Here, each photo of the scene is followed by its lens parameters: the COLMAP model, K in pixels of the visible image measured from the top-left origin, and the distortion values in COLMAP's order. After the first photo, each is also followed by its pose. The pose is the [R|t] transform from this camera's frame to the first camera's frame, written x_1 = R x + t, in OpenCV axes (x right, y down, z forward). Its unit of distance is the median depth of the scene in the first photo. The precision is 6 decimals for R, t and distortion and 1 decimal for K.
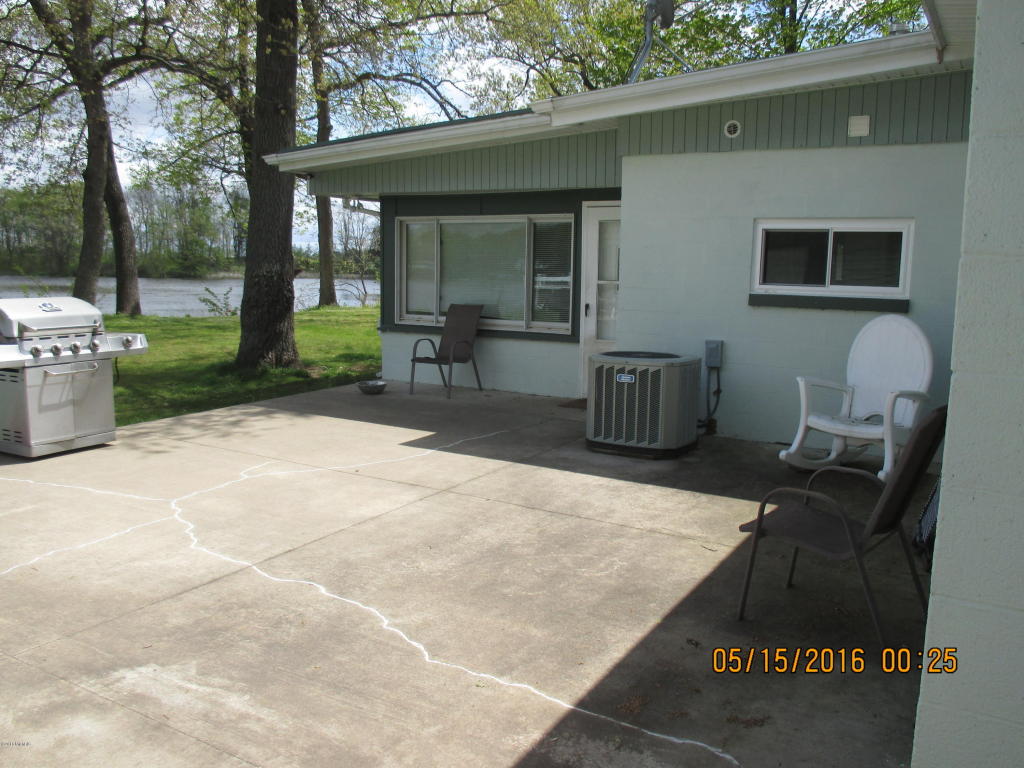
lens RADIAL K [[849.3, 0, 519.8], [0, 849.3, 380.7], [0, 0, 1]] dist [-0.035225, 0.026735]
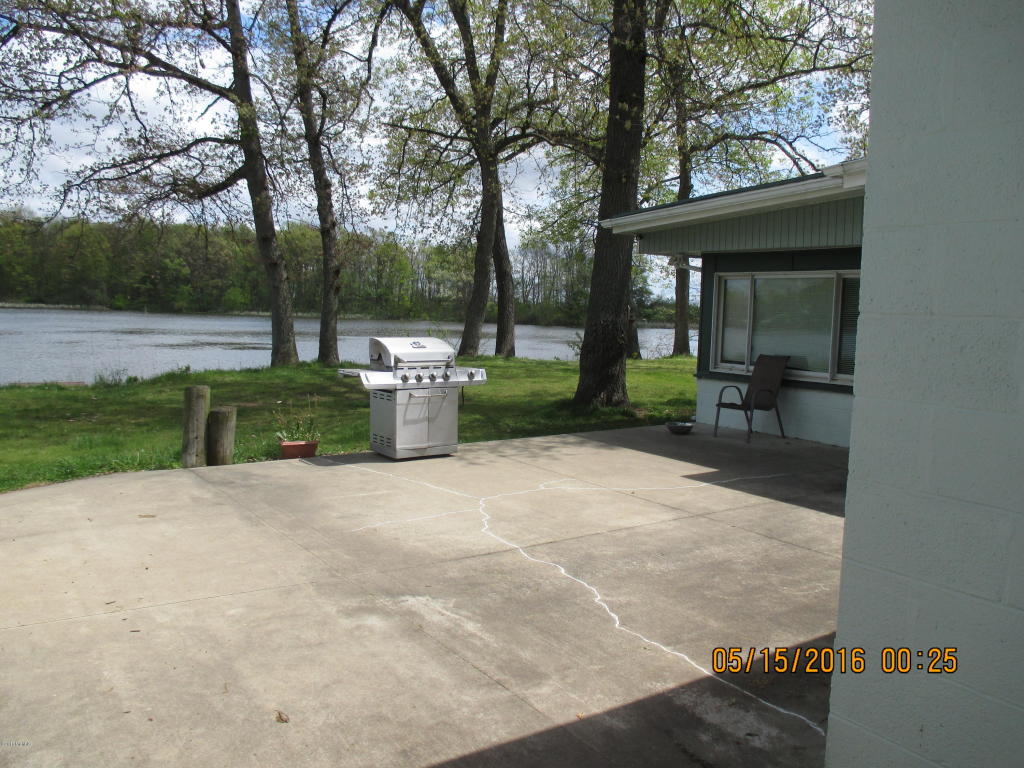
lens RADIAL K [[849.3, 0, 511.3], [0, 849.3, 385.6], [0, 0, 1]] dist [-0.035225, 0.026735]
pose [[0.902535, 0.048138, -0.427918, 0.135134], [-0.071196, 0.996737, -0.038036, 0.015046], [0.424691, 0.064795, 0.903017, -0.115860]]
